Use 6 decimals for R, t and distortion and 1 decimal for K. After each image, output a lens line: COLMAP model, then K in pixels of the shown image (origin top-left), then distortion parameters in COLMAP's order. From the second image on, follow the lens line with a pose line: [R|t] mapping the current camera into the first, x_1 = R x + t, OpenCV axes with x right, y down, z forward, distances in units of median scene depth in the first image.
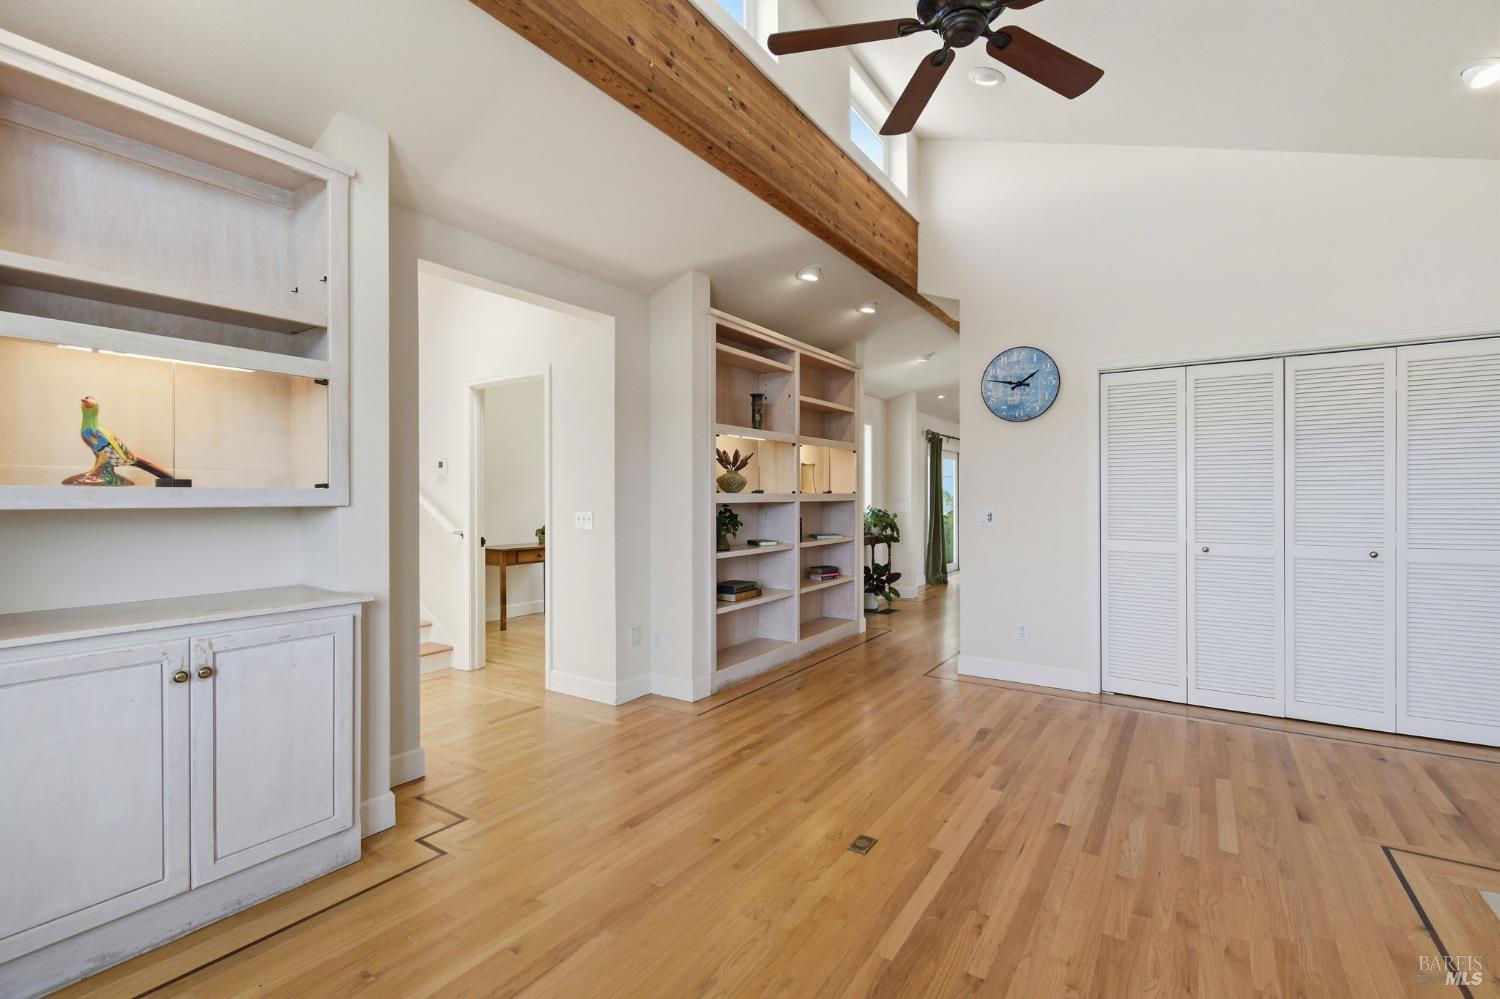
lens RADIAL K [[668.5, 0, 756.5], [0, 668.5, 497.9], [0, 0, 1]] dist [-0.001977, -0.000258]
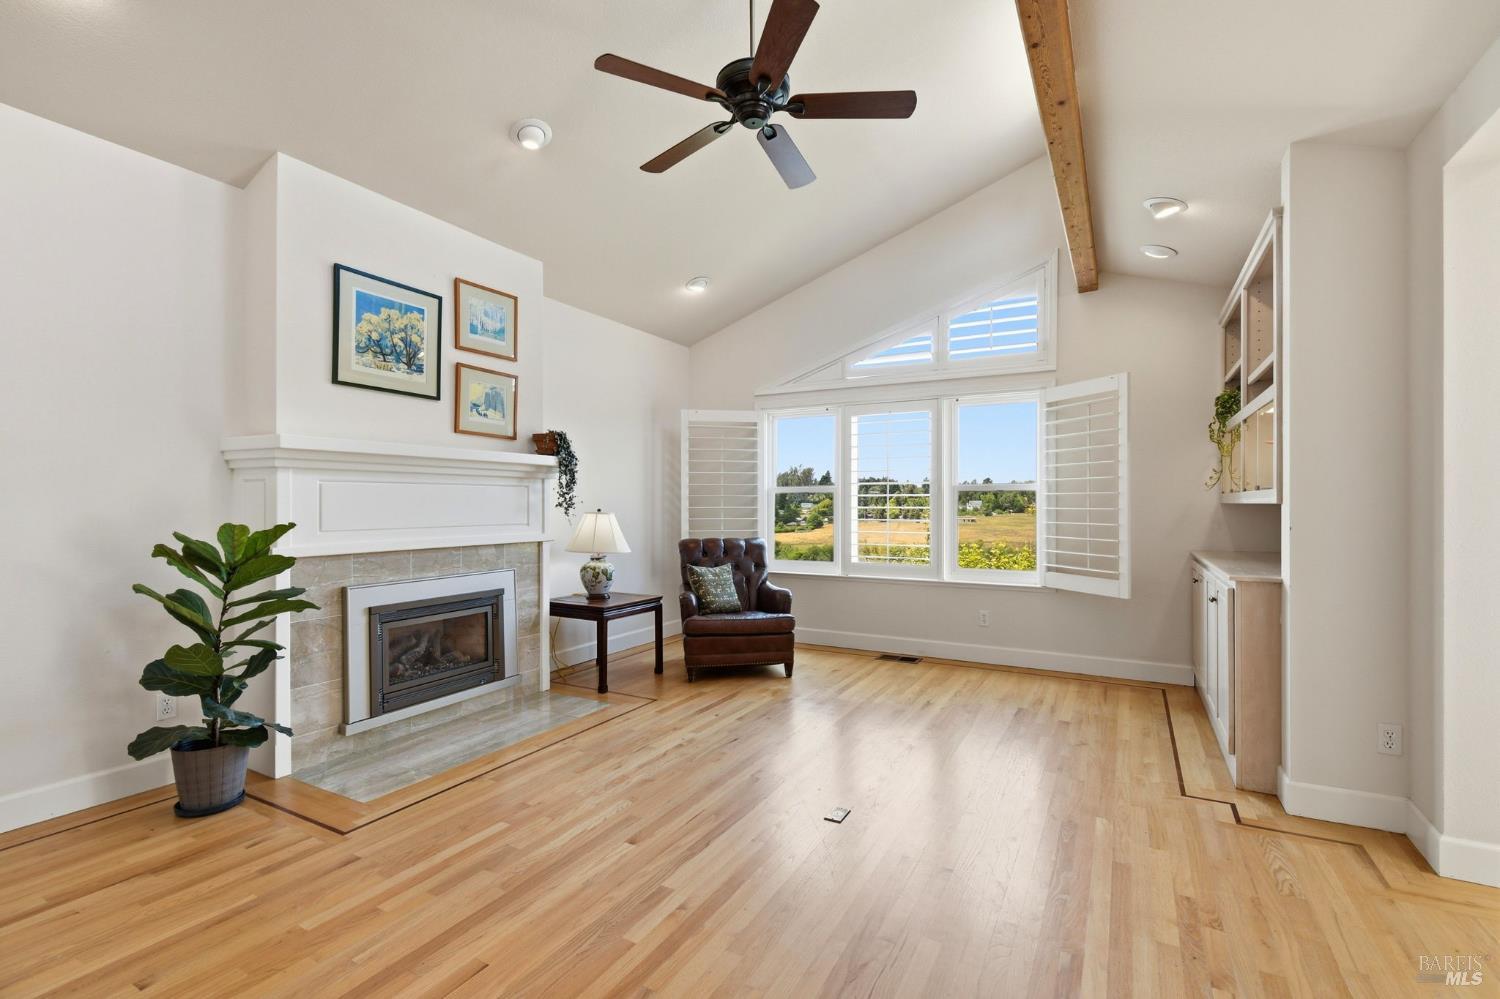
lens RADIAL K [[668.5, 0, 756.5], [0, 668.5, 497.9], [0, 0, 1]] dist [-0.001977, -0.000258]
pose [[-0.996595, 0.005291, -0.082284, 0.352520], [0.006245, 0.999916, -0.011342, 0.011753], [0.082218, -0.011817, -0.996544, 1.943176]]
